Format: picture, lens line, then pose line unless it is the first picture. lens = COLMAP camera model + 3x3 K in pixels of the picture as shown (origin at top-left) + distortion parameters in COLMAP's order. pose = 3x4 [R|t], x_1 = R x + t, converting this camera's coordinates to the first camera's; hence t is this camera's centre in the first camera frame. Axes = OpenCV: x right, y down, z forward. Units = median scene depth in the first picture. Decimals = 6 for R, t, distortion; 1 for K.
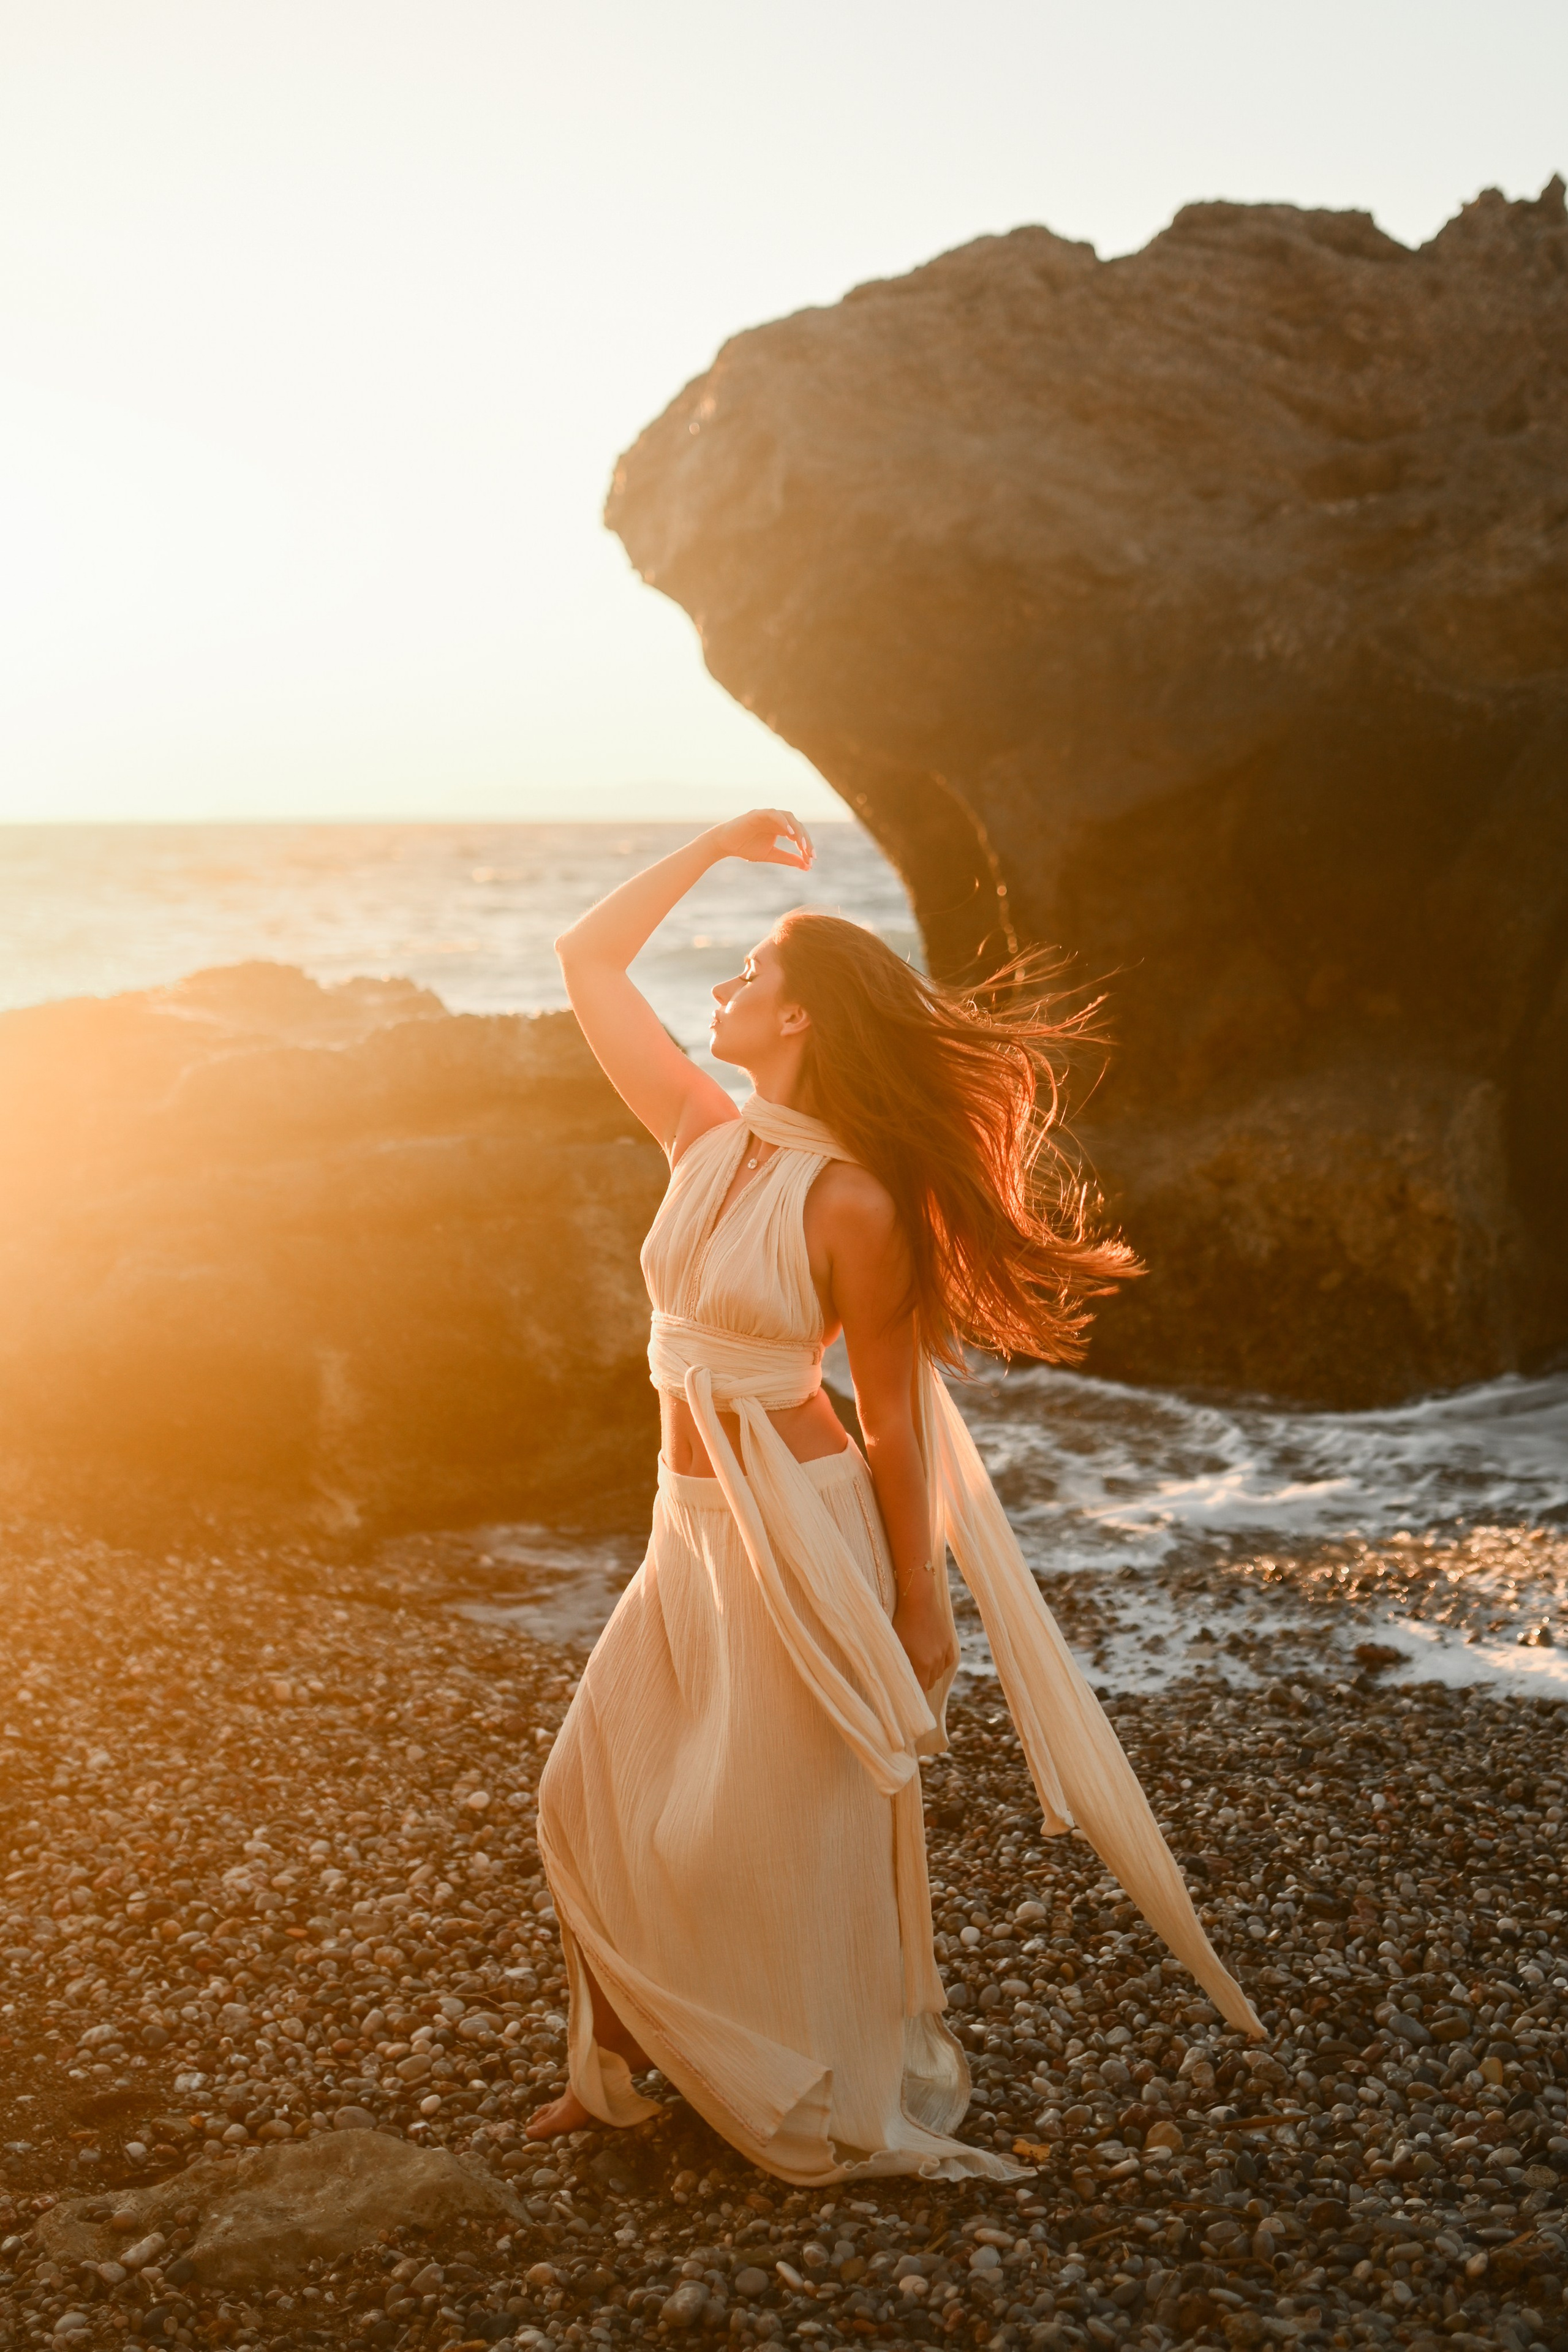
lens RADIAL K [[2632.0, 0, 787.2], [0, 2632.0, 1010.5], [0, 0, 1]] dist [-0.057772, 0.093258]
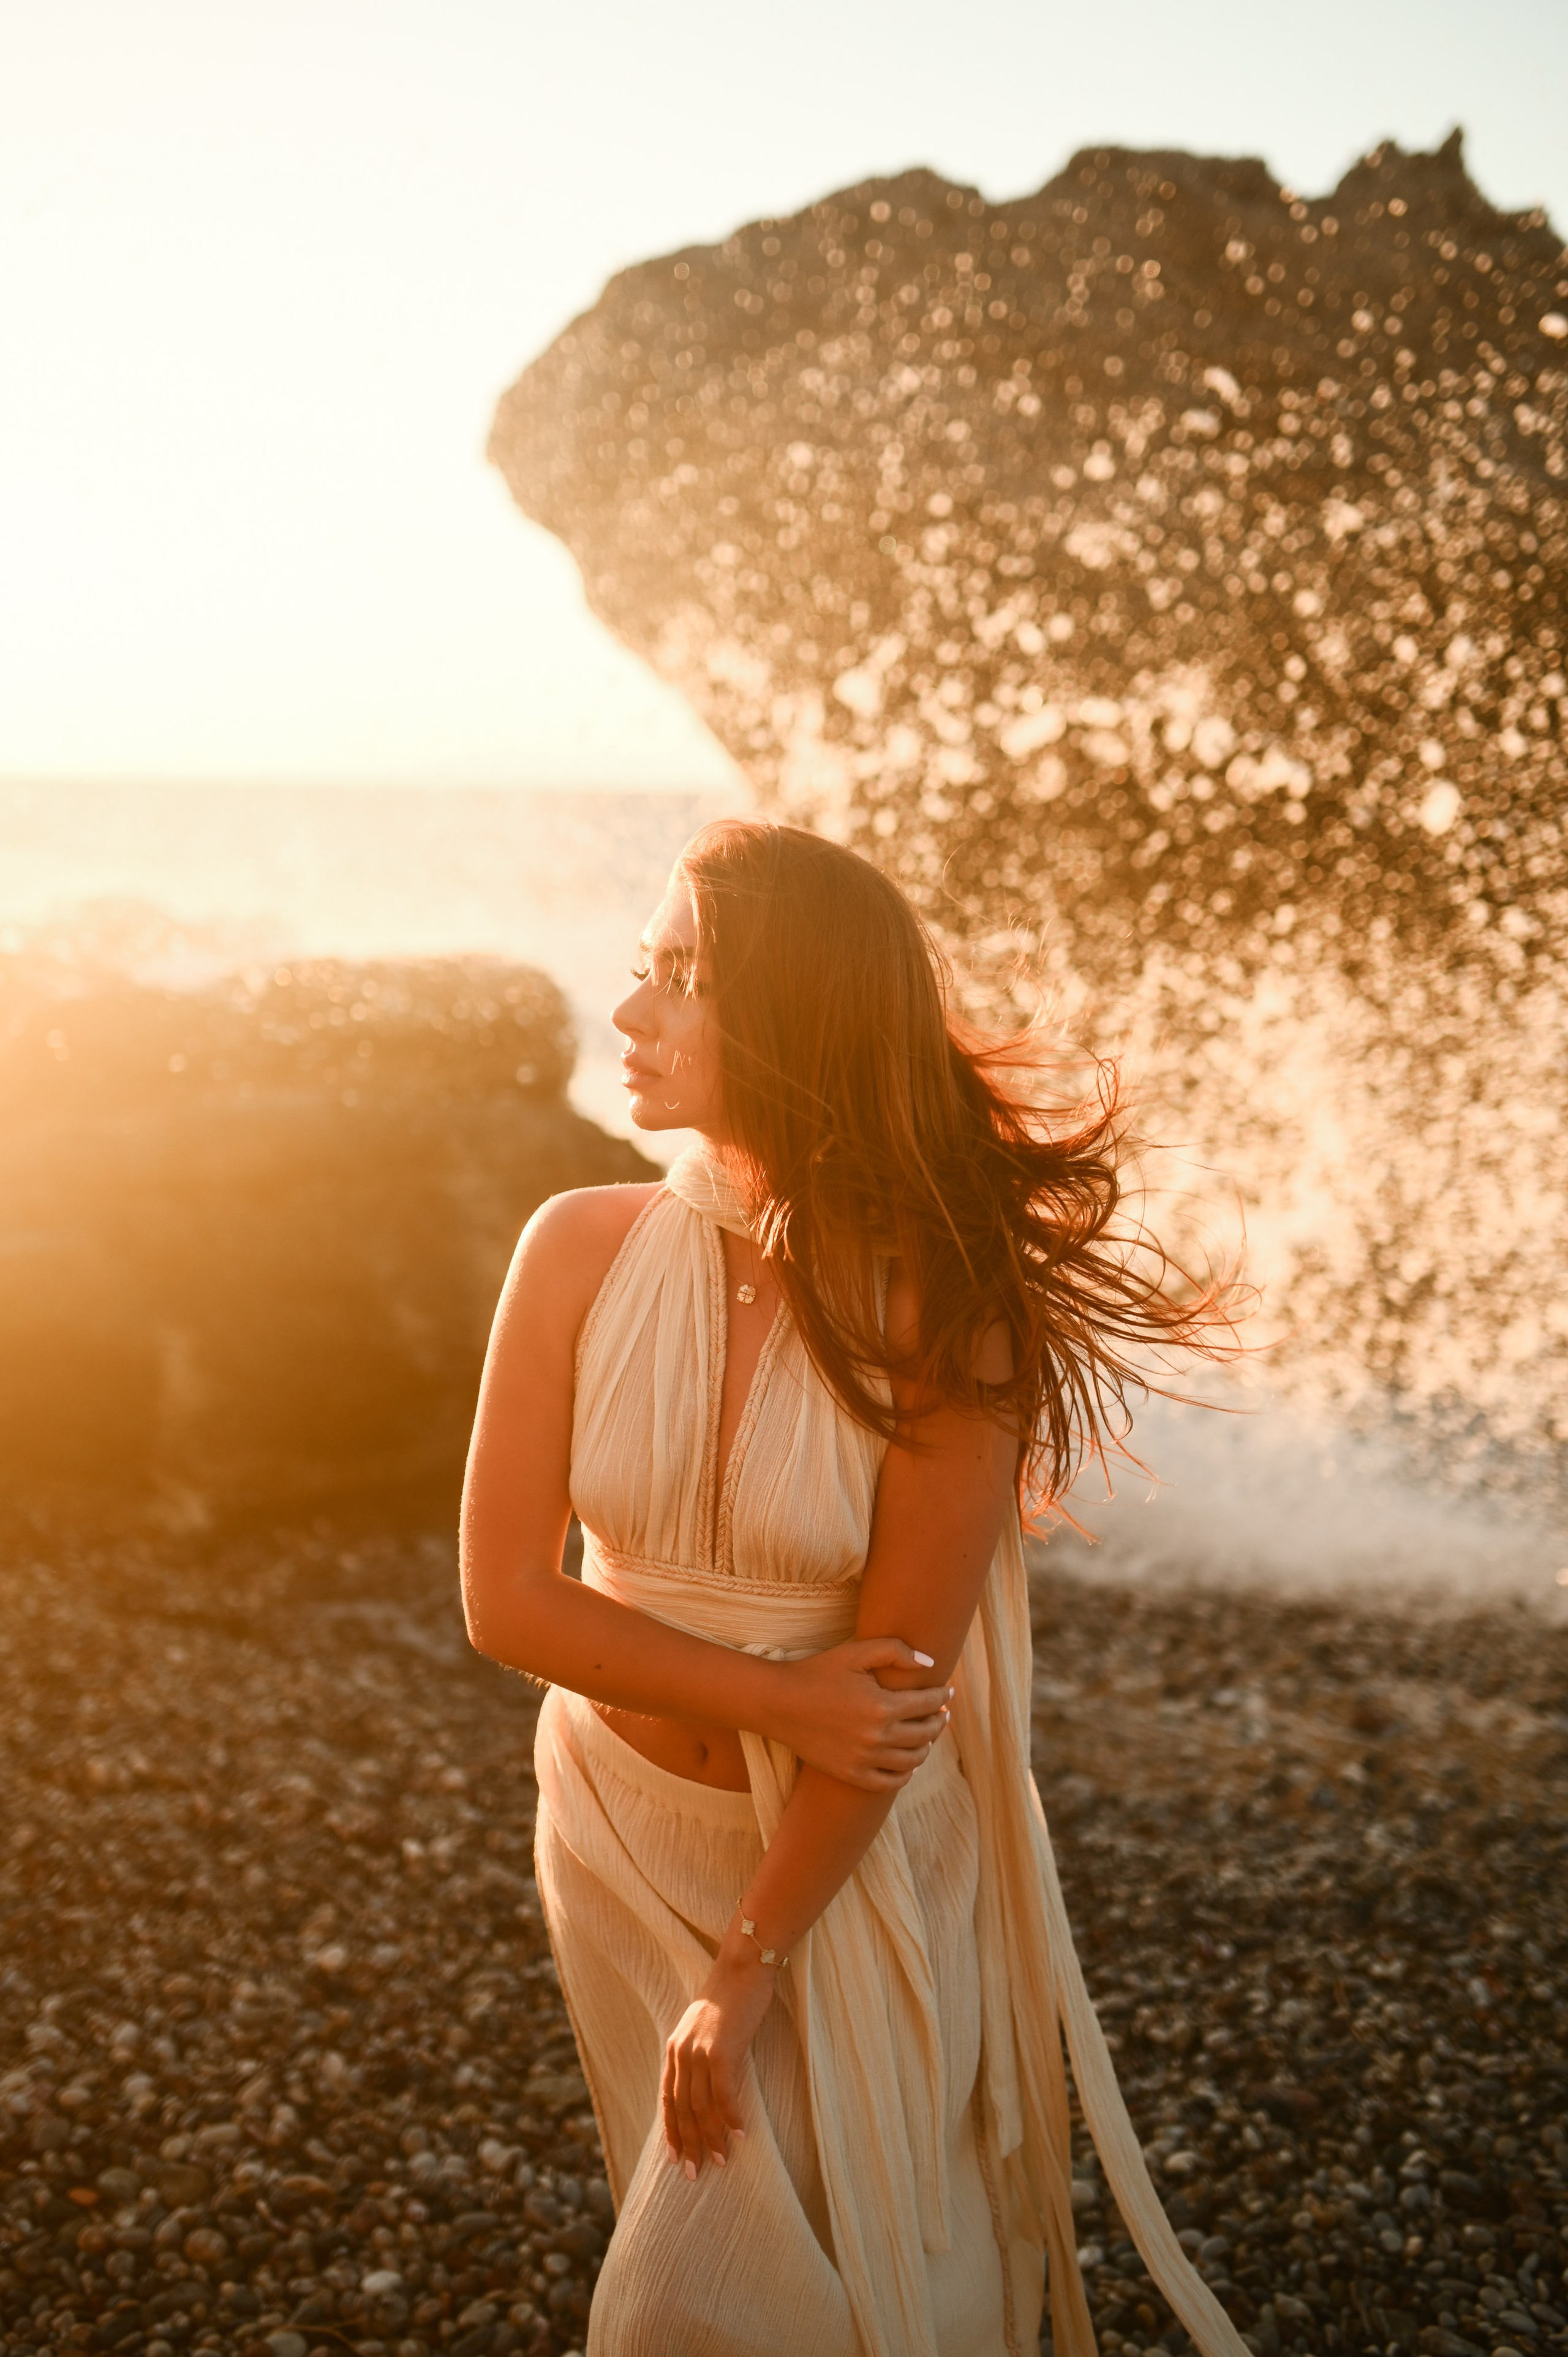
lens RADIAL K [[2405.5, 0, 725.3], [0, 2405.5, 1177.7], [0, 0, 1]] dist [-0.060612, 0.097736]
pose [[0.999001, 0.020925, 0.039475, -0.032030], [-0.024478, 0.995476, 0.091804, -0.002132], [-0.037376, -0.092679, 0.994994, 0.291913]]
